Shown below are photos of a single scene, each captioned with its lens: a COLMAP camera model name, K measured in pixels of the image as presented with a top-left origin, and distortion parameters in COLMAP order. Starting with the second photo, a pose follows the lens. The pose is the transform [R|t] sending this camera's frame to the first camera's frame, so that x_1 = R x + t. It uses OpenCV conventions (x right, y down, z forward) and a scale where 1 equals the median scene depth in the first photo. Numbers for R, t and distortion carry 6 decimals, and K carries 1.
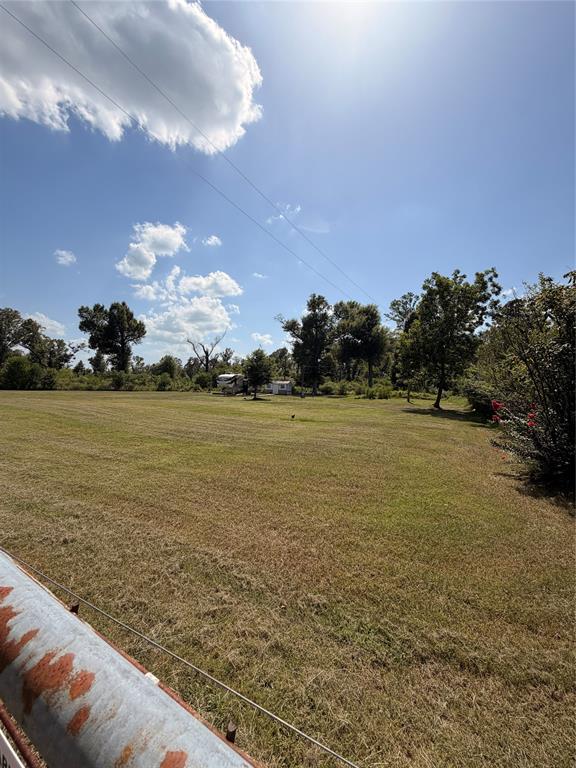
lens RADIAL K [[309.8, 0, 292.8], [0, 309.8, 380.3], [0, 0, 1]] dist [0.002122, 0.000794]
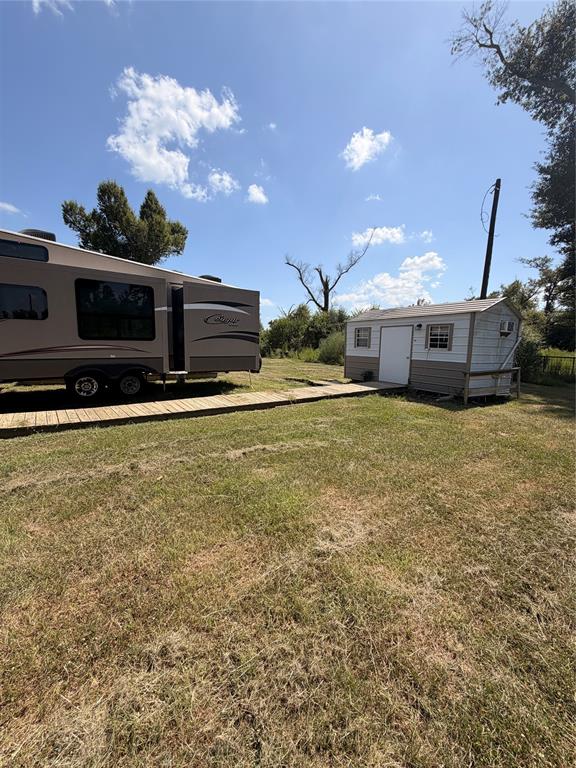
lens RADIAL K [[309.8, 0, 292.7], [0, 309.8, 381.2], [0, 0, 1]] dist [0.002122, 0.000794]
pose [[0.799352, 0.068095, -0.596991, -0.002708], [-0.001478, 0.993777, 0.111374, 0.023846], [0.600861, -0.088145, 0.794479, 0.839263]]
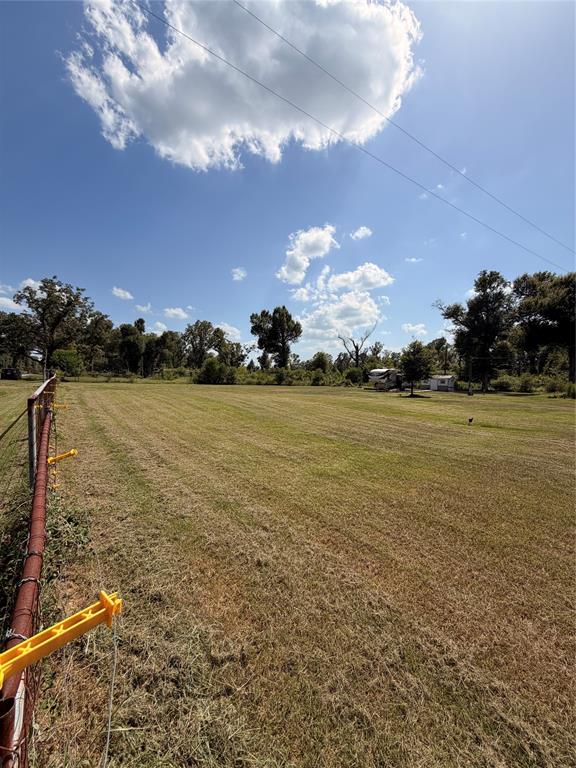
lens RADIAL K [[309.8, 0, 291.3], [0, 309.8, 383.3], [0, 0, 1]] dist [0.002122, 0.000794]
pose [[0.890571, 0.003283, -0.454832, -0.015681], [0.009646, 0.999613, 0.026101, -0.002360], [0.454741, -0.027632, 0.890195, 0.016324]]
